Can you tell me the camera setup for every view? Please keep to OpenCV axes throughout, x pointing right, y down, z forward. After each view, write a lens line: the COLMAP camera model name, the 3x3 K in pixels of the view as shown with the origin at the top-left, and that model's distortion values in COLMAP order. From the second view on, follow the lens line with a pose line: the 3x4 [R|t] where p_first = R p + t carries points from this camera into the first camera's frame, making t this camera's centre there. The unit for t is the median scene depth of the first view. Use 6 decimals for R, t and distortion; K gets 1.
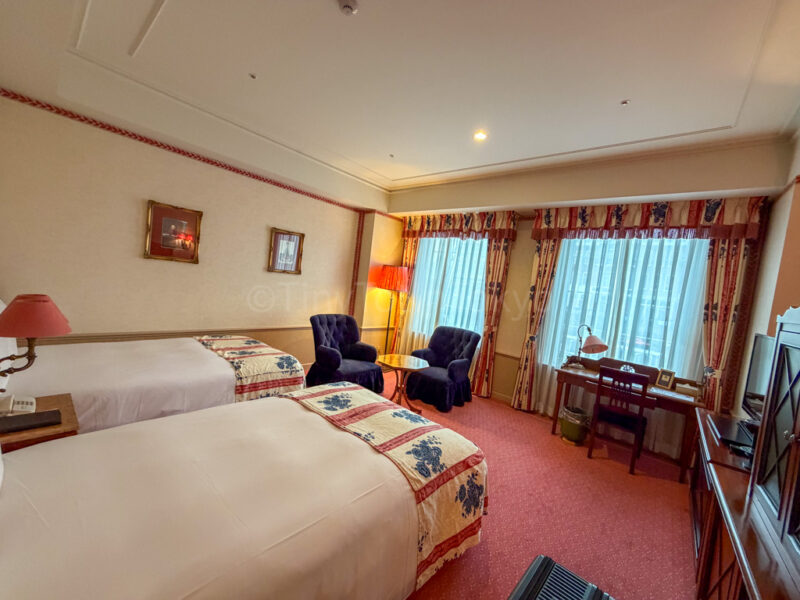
lens RADIAL K [[318.6, 0, 399.1], [0, 318.6, 298.1], [0, 0, 1]] dist [-0.000607, 0.000101]
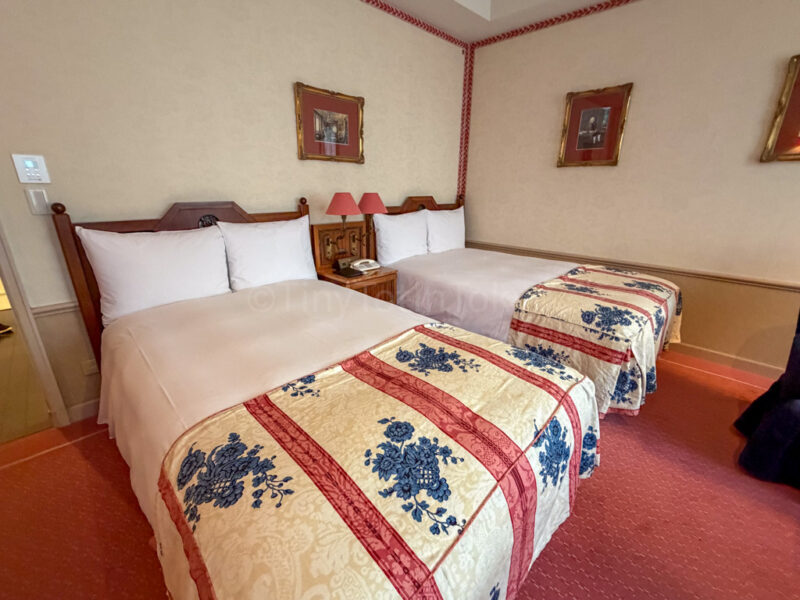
lens RADIAL K [[350.0, 0, 399.9], [0, 350.0, 298.8], [0, 0, 1]] dist [-0.001089, -0.000059]
pose [[-0.079428, 0.195475, -0.977487, 0.313344], [-0.072016, 0.976897, 0.201209, 0.083087], [0.994236, 0.086376, -0.063515, 0.781057]]
